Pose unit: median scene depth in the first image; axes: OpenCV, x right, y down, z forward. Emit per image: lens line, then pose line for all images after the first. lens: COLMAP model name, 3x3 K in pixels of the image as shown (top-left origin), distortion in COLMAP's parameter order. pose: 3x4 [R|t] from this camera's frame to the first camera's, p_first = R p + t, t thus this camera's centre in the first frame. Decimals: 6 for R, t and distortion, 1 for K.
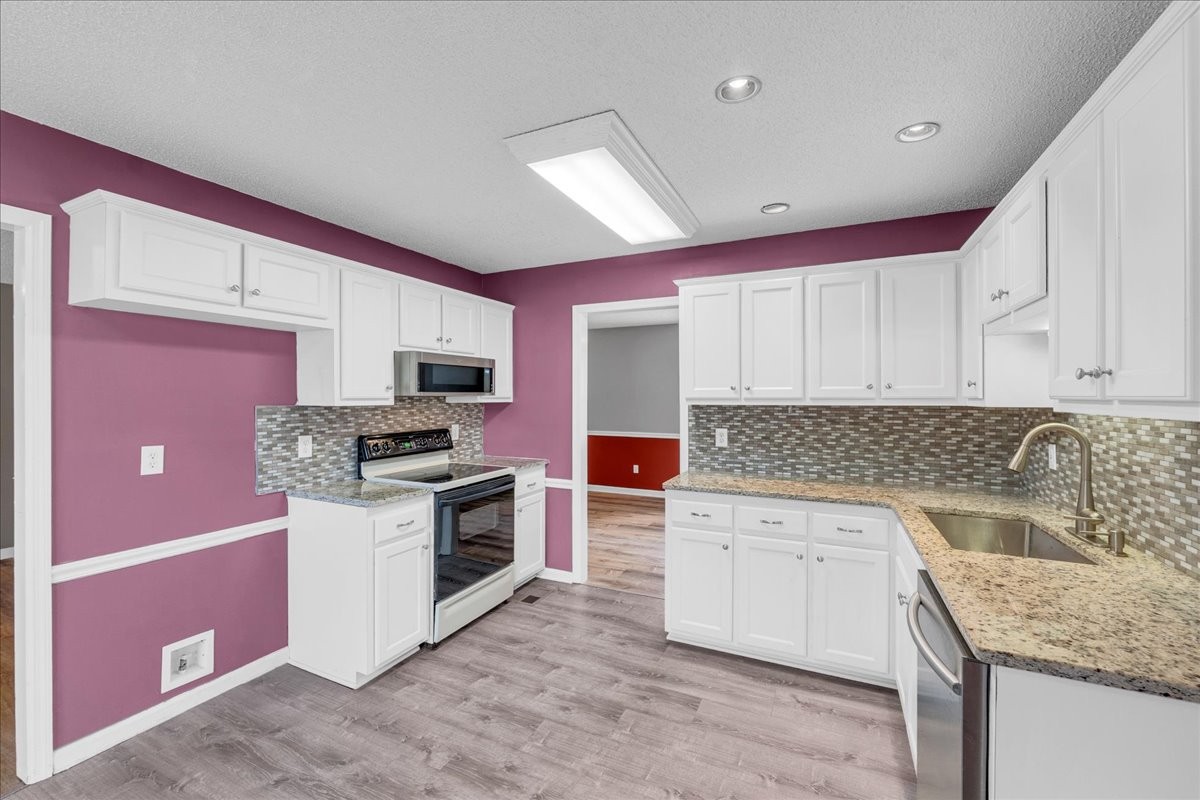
lens RADIAL K [[511.3, 0, 593.4], [0, 511.3, 395.5], [0, 0, 1]] dist [-0.012827, -0.000339]
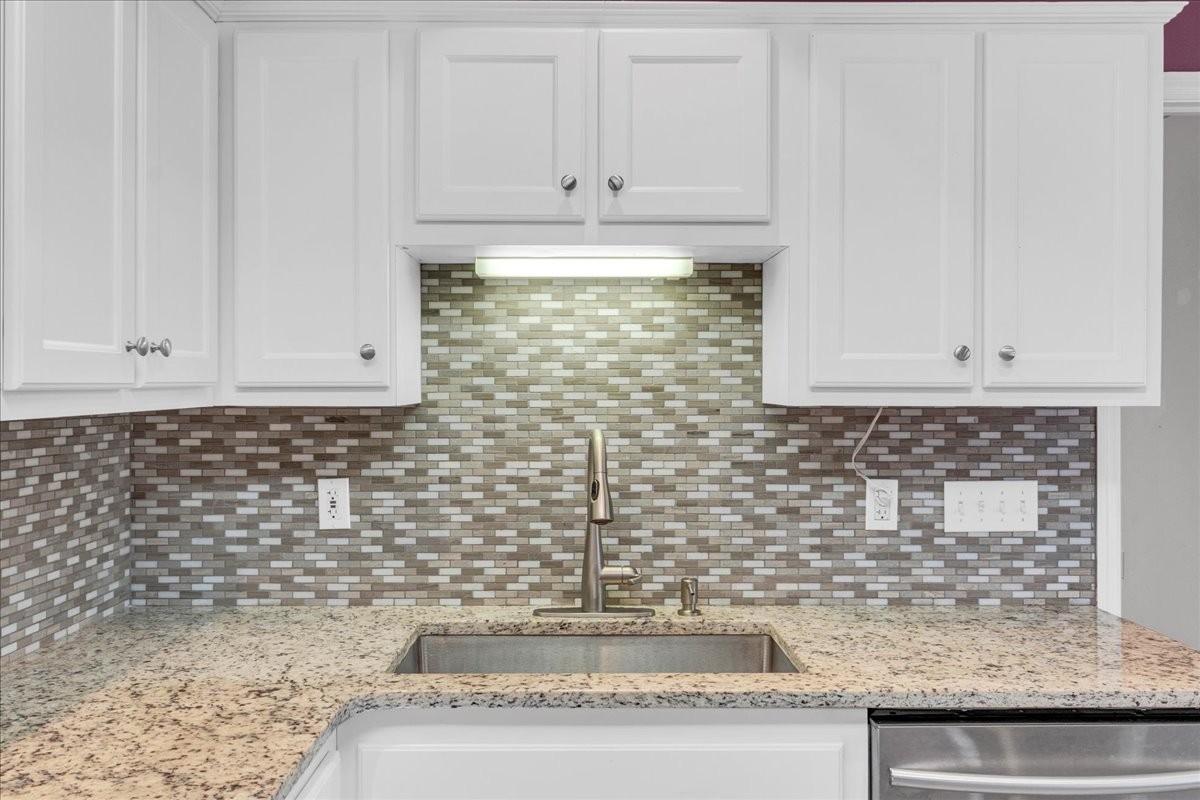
lens RADIAL K [[1165.2, 0, 598.7], [0, 1165.2, 385.9], [0, 0, 1]] dist [0.002870, -0.000105]
pose [[-0.432749, 0.005391, 0.901498, -0.298800], [-0.000375, 0.999981, -0.006160, 0.013891], [-0.901514, -0.003004, -0.432739, 1.556909]]
